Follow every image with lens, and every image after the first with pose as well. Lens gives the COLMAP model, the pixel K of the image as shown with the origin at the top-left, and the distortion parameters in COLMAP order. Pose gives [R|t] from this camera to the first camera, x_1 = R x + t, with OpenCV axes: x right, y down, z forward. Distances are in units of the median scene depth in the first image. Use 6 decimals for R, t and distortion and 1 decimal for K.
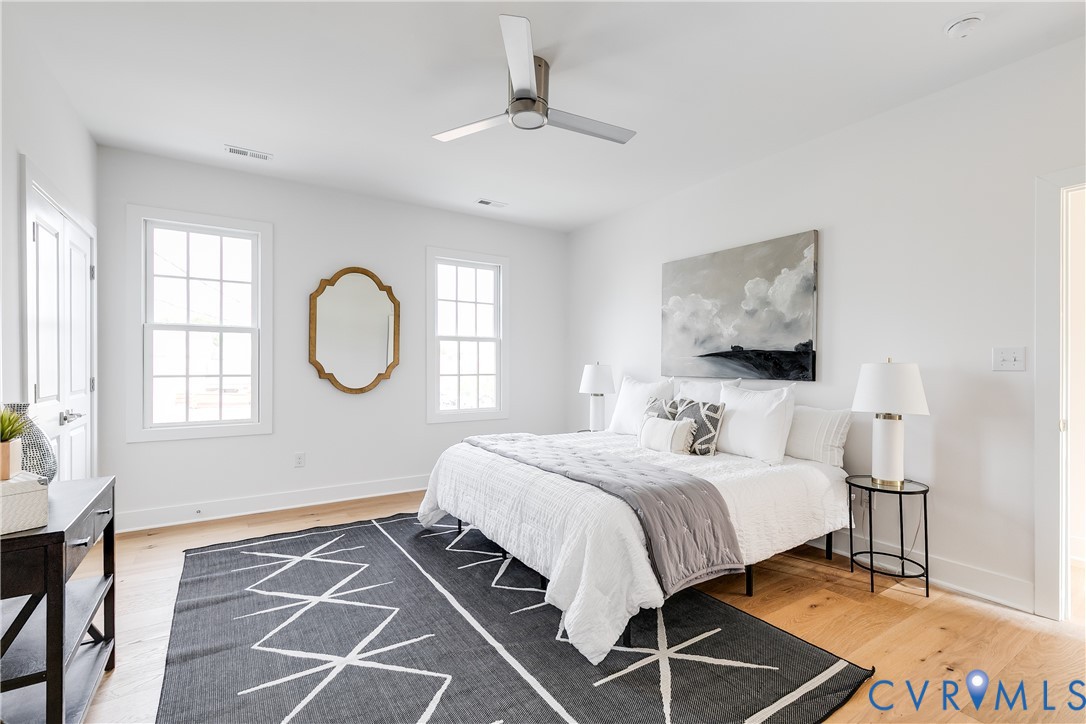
lens RADIAL K [[498.1, 0, 538.2], [0, 498.1, 364.3], [0, 0, 1]] dist [0.010588, -0.001183]
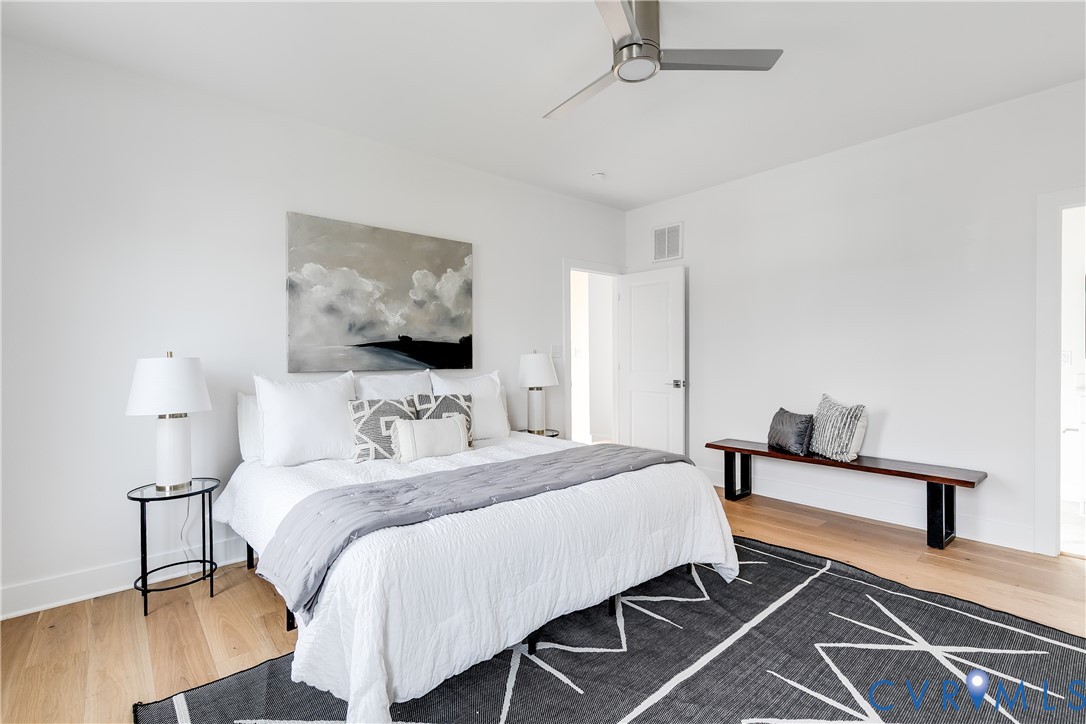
lens RADIAL K [[498.1, 0, 532.5], [0, 498.1, 366.5], [0, 0, 1]] dist [0.010588, -0.001183]
pose [[-0.147726, -0.023956, 0.988738, -0.592343], [0.006412, 0.999662, 0.025179, -0.000641], [-0.989007, 0.010060, -0.147523, 0.917354]]
